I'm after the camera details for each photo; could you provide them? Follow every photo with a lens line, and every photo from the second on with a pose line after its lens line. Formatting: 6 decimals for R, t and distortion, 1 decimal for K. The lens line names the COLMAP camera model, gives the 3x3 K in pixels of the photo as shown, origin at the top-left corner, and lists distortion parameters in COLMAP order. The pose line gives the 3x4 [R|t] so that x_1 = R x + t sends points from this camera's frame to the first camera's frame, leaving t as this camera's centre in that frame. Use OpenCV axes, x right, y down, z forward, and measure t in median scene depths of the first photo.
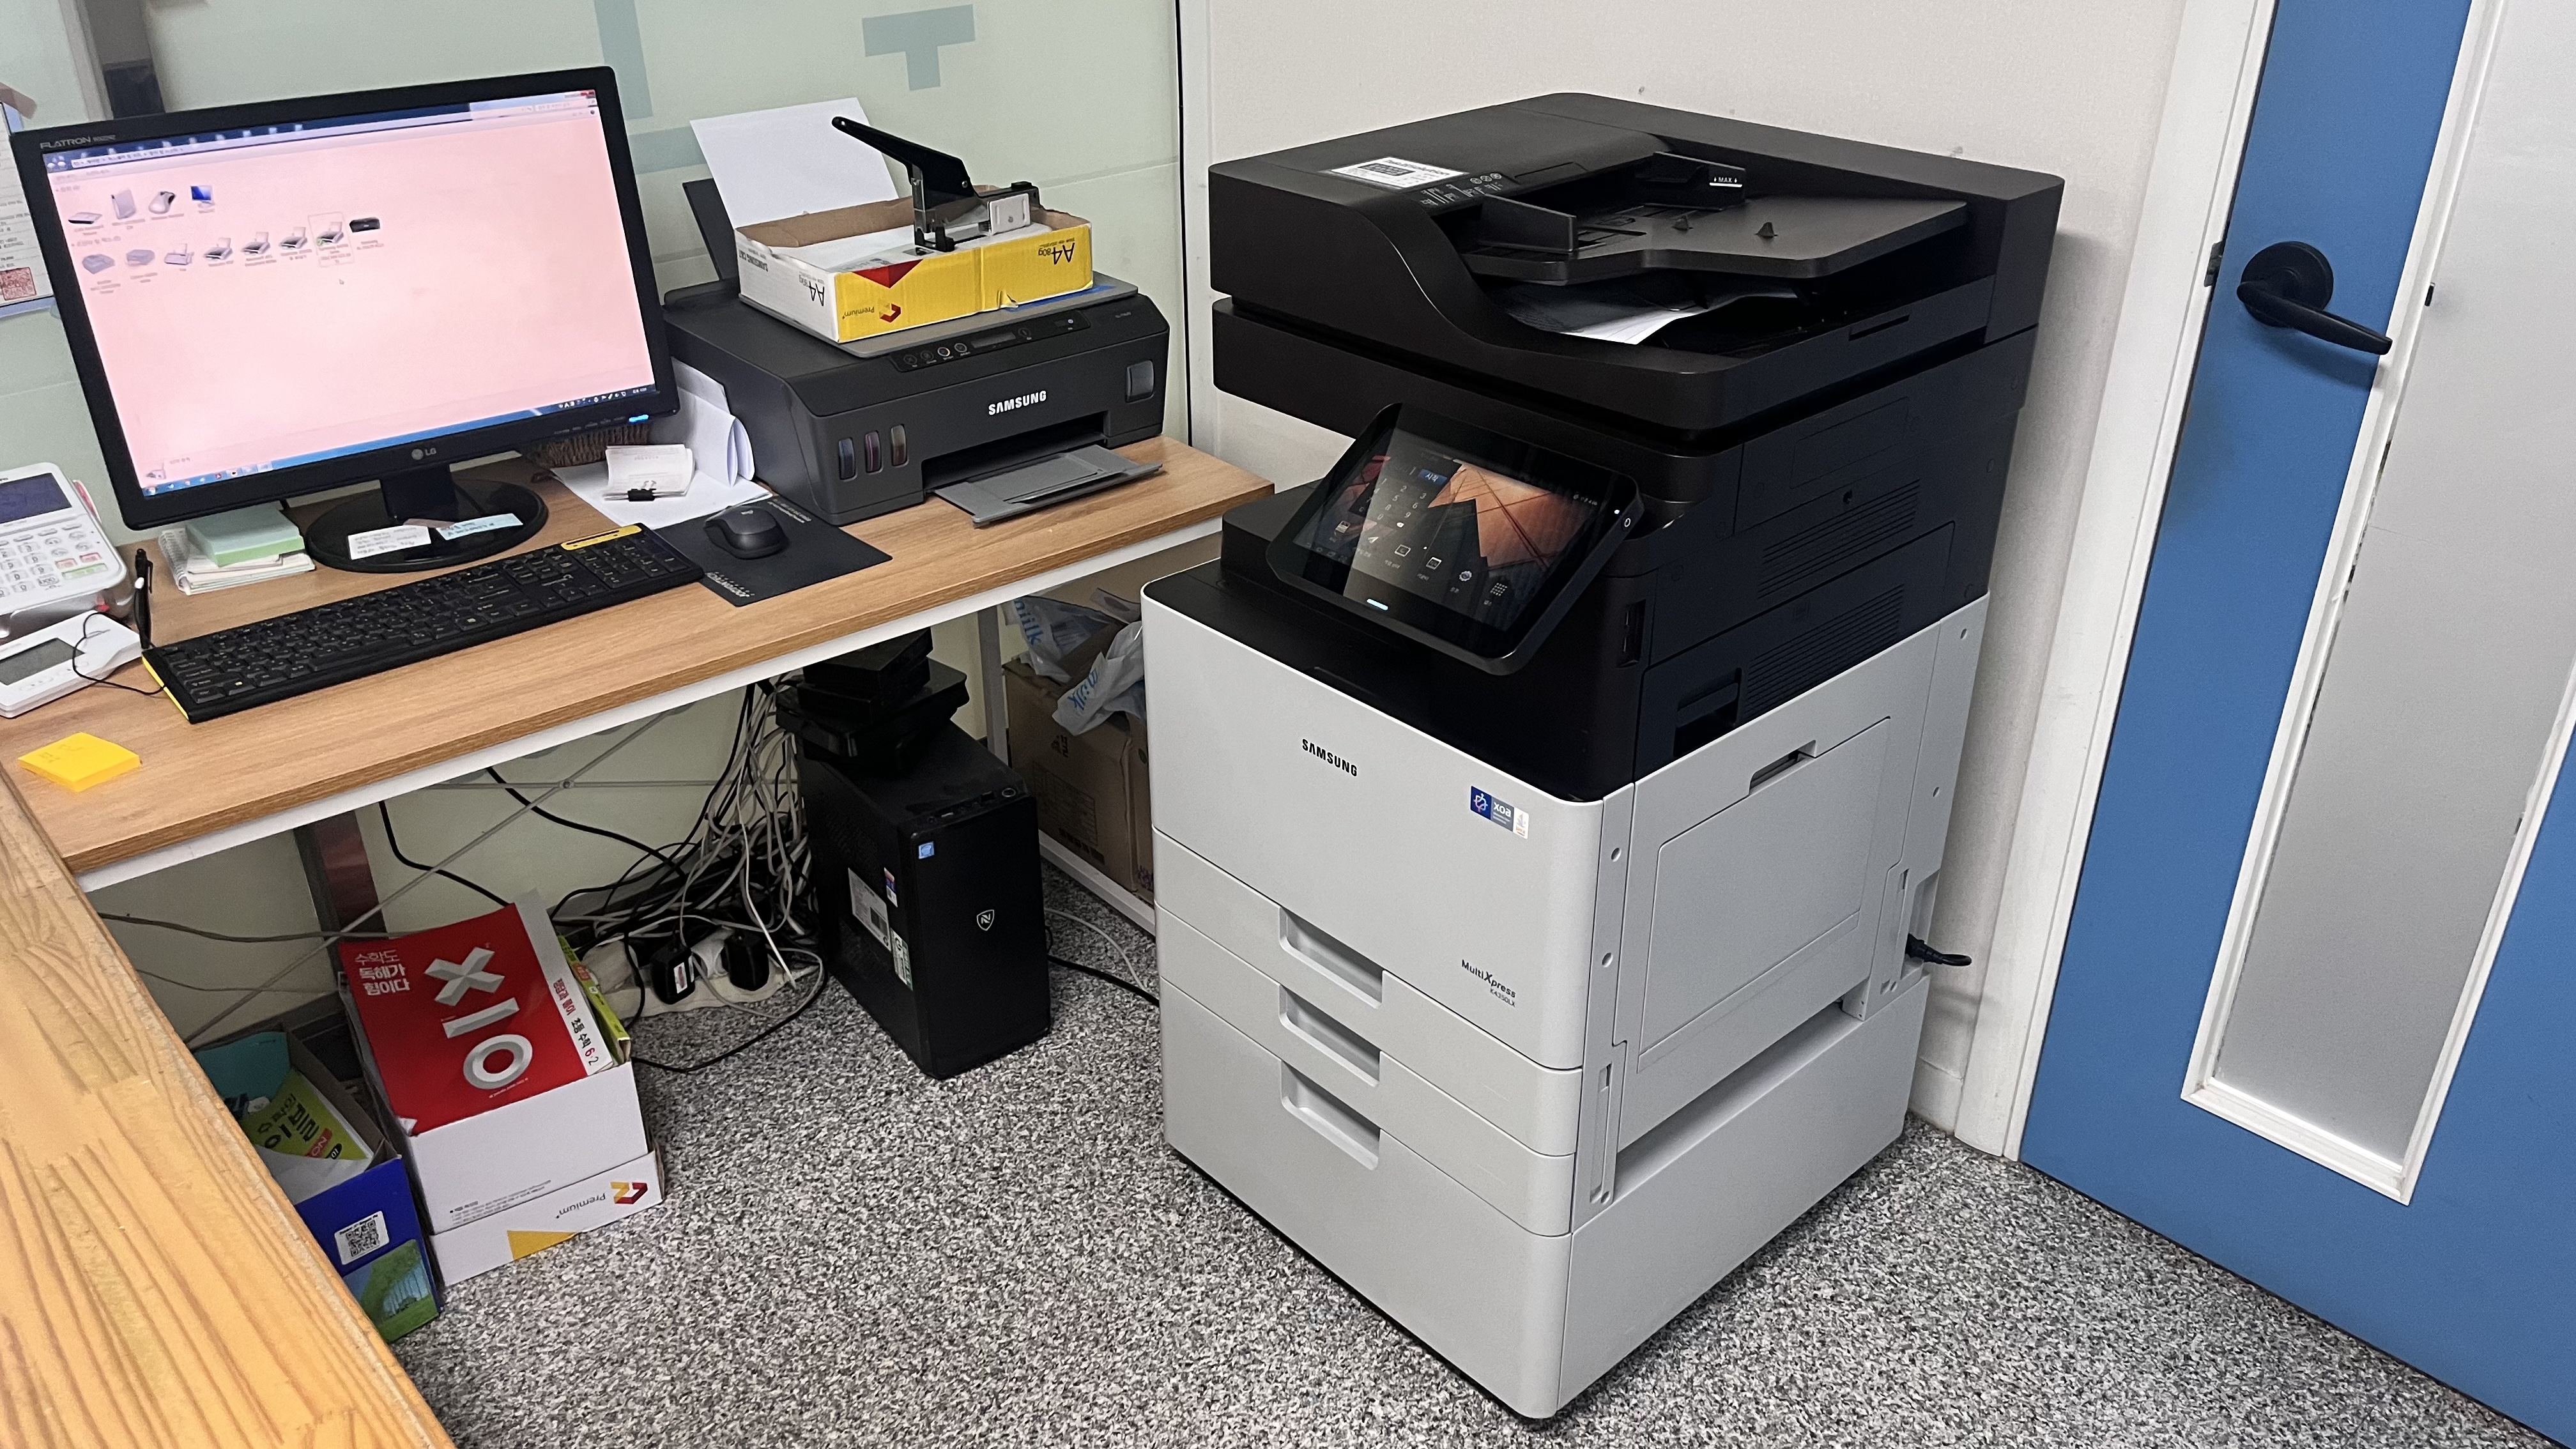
lens RADIAL K [[1941.7, 0, 1282.2], [0, 1941.7, 722.9], [0, 0, 1]] dist [0.001229, -0.022309]
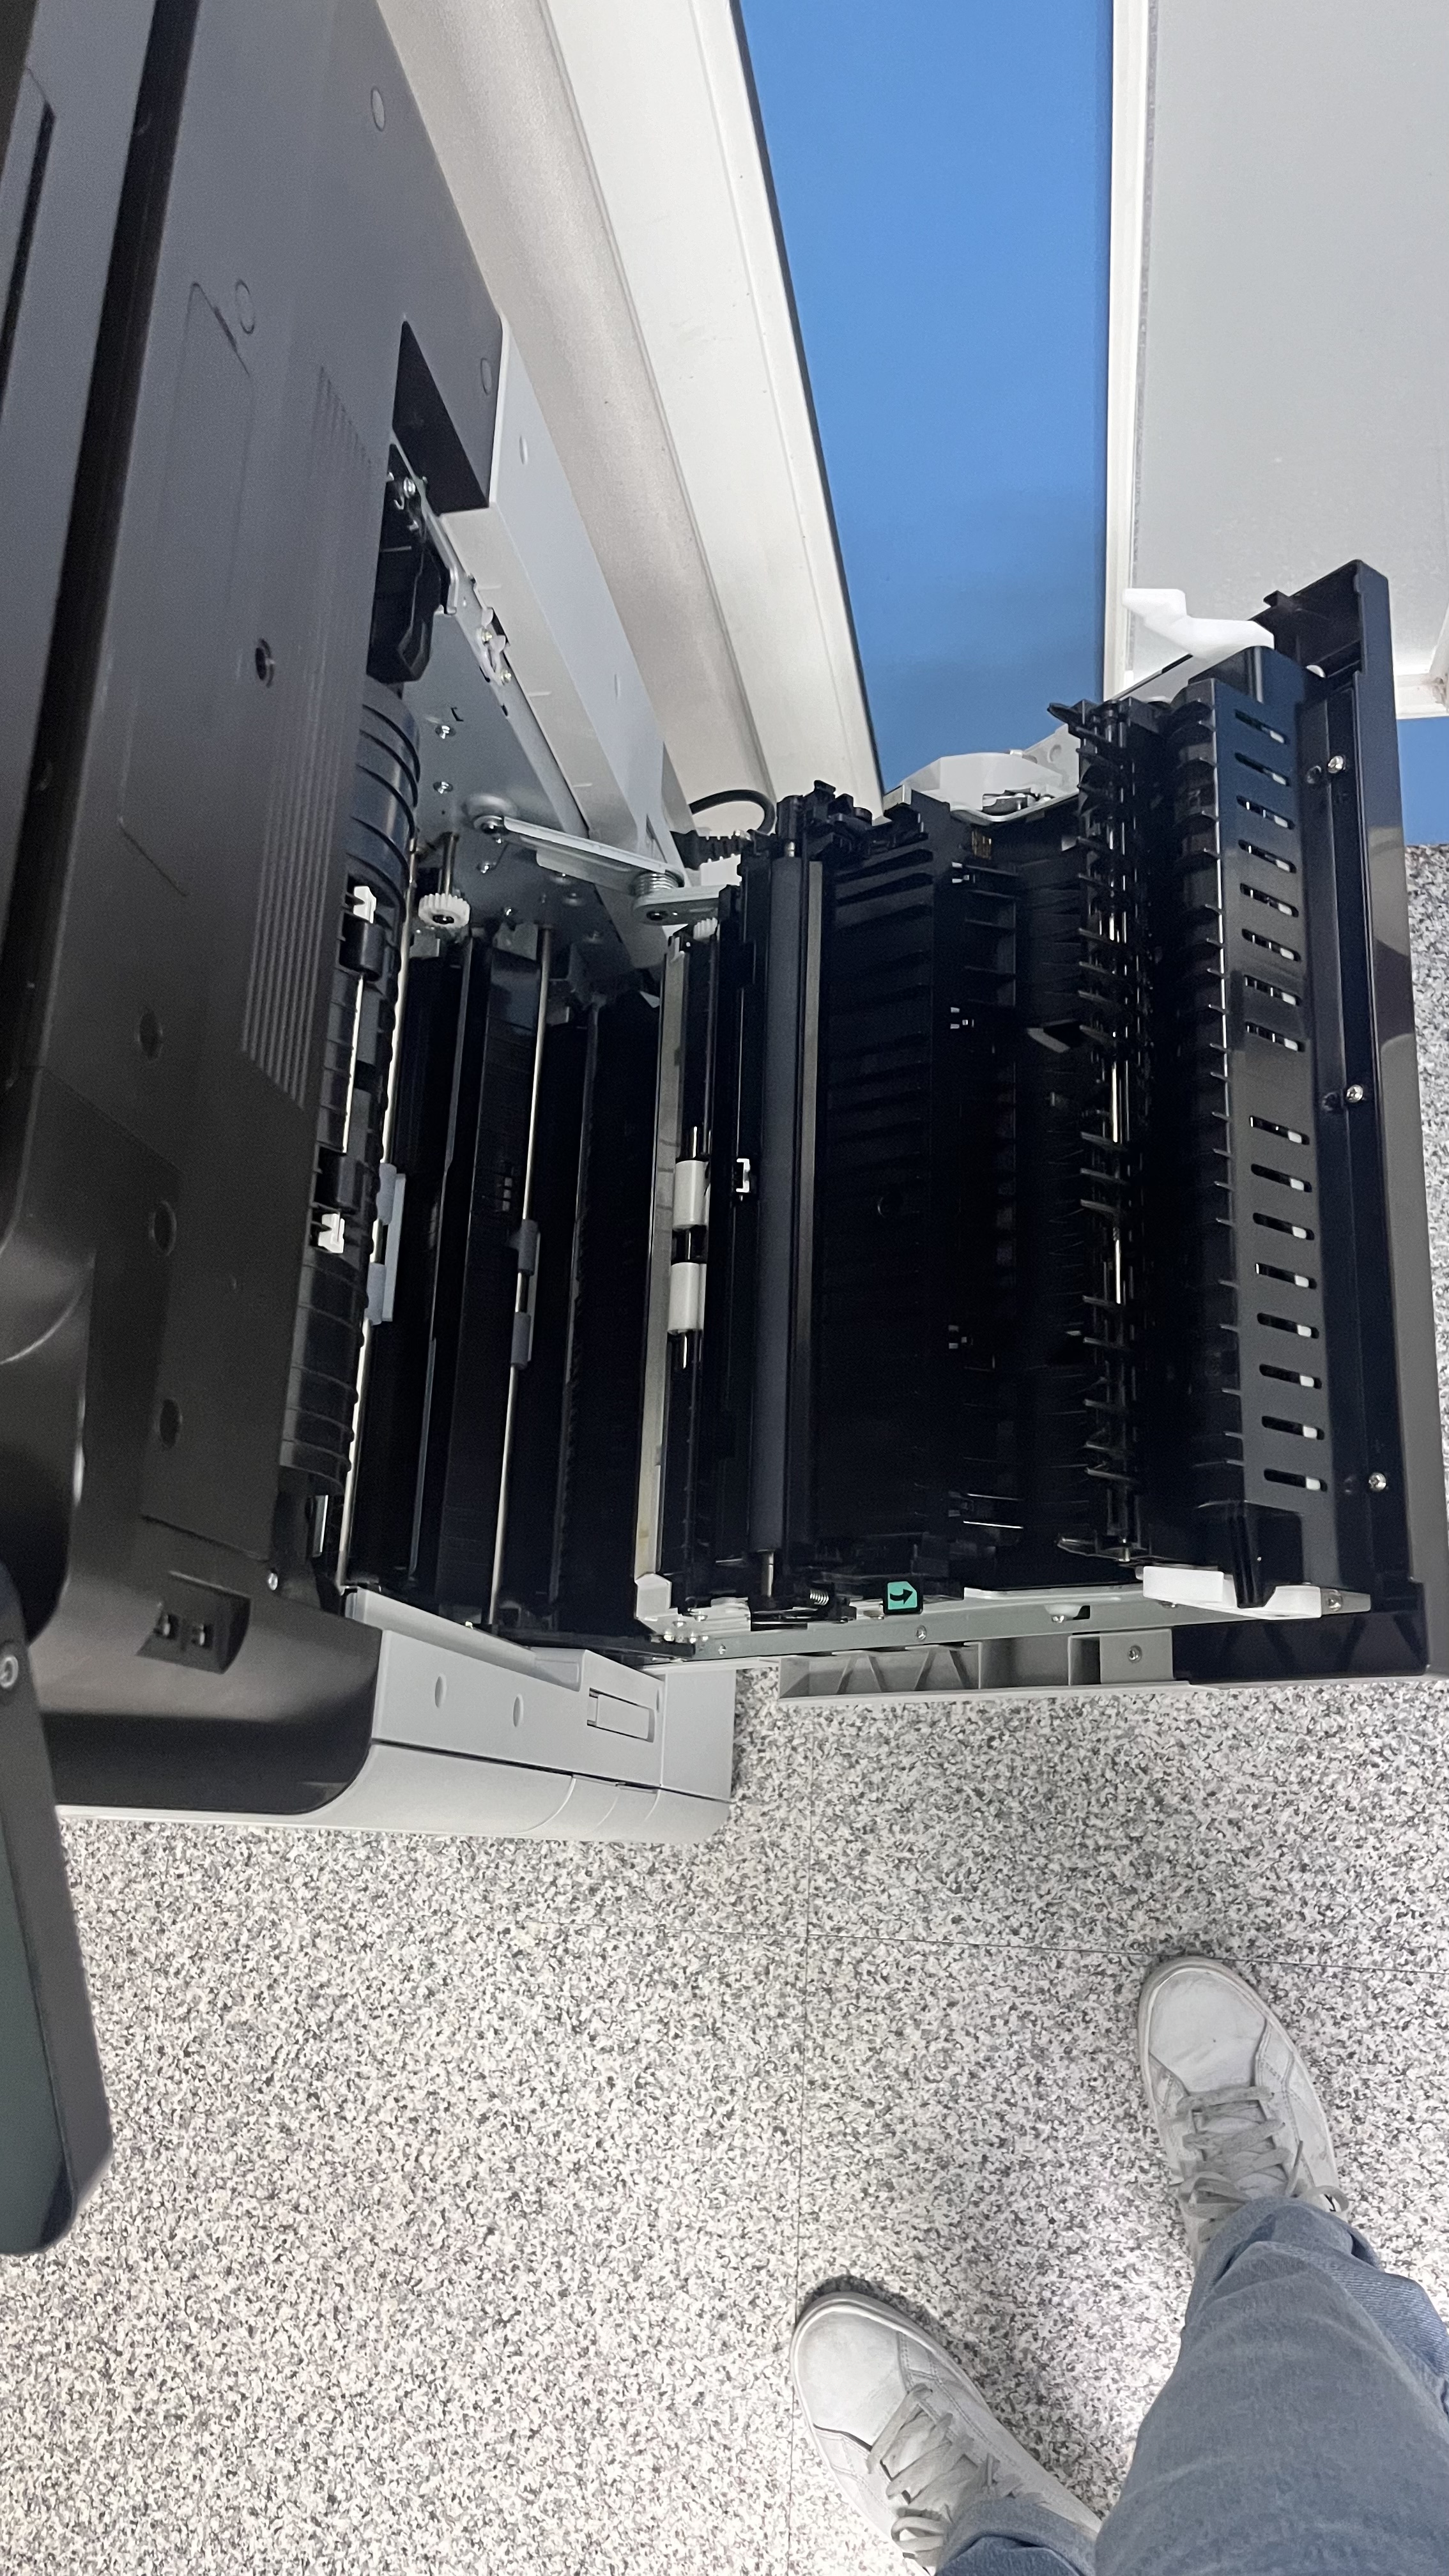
lens RADIAL K [[1941.7, 0, 741.4], [0, 1941.7, 1279.0], [0, 0, 1]] dist [0.001229, -0.022309]
pose [[0.700457, -0.706868, 0.098478, 0.197952], [0.476708, 0.566081, 0.672534, -0.201075], [-0.531139, -0.424136, 0.733485, 0.544967]]
